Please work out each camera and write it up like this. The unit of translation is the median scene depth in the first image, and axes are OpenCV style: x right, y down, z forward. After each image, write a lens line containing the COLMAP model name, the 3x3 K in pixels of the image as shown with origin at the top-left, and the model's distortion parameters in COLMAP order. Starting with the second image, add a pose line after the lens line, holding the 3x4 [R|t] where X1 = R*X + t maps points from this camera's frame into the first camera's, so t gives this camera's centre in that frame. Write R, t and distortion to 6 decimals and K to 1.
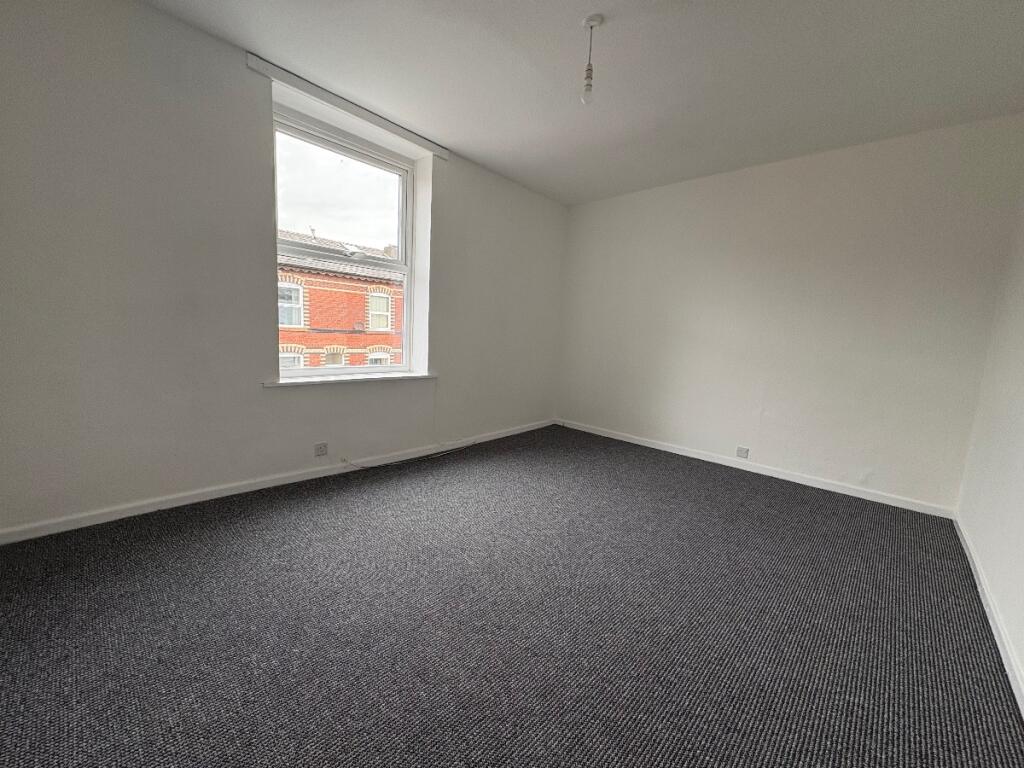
lens RADIAL K [[407.5, 0, 510.2], [0, 407.5, 382.5], [0, 0, 1]] dist [-0.000567, 0.000194]
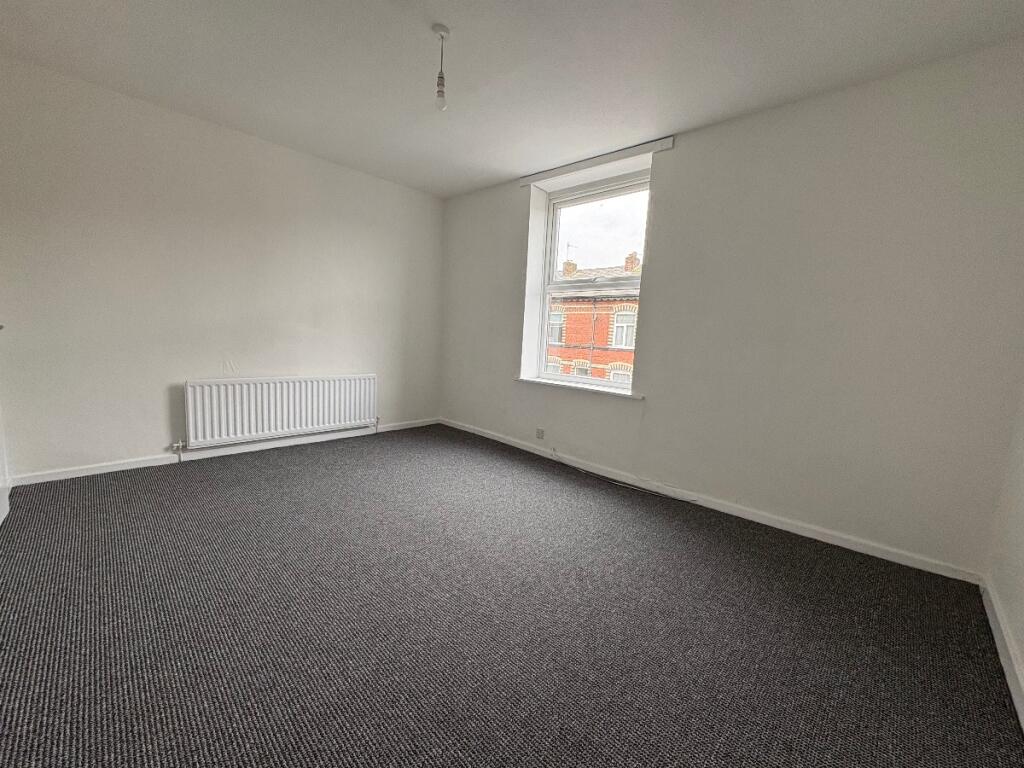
lens RADIAL K [[408.4, 0, 509.6], [0, 408.4, 385.3], [0, 0, 1]] dist [0.001481, 0.000350]
pose [[-0.022541, 0.067693, -0.997452, 0.814878], [-0.168907, 0.983105, 0.070536, -0.066023], [0.985374, 0.170067, -0.010726, 0.836137]]
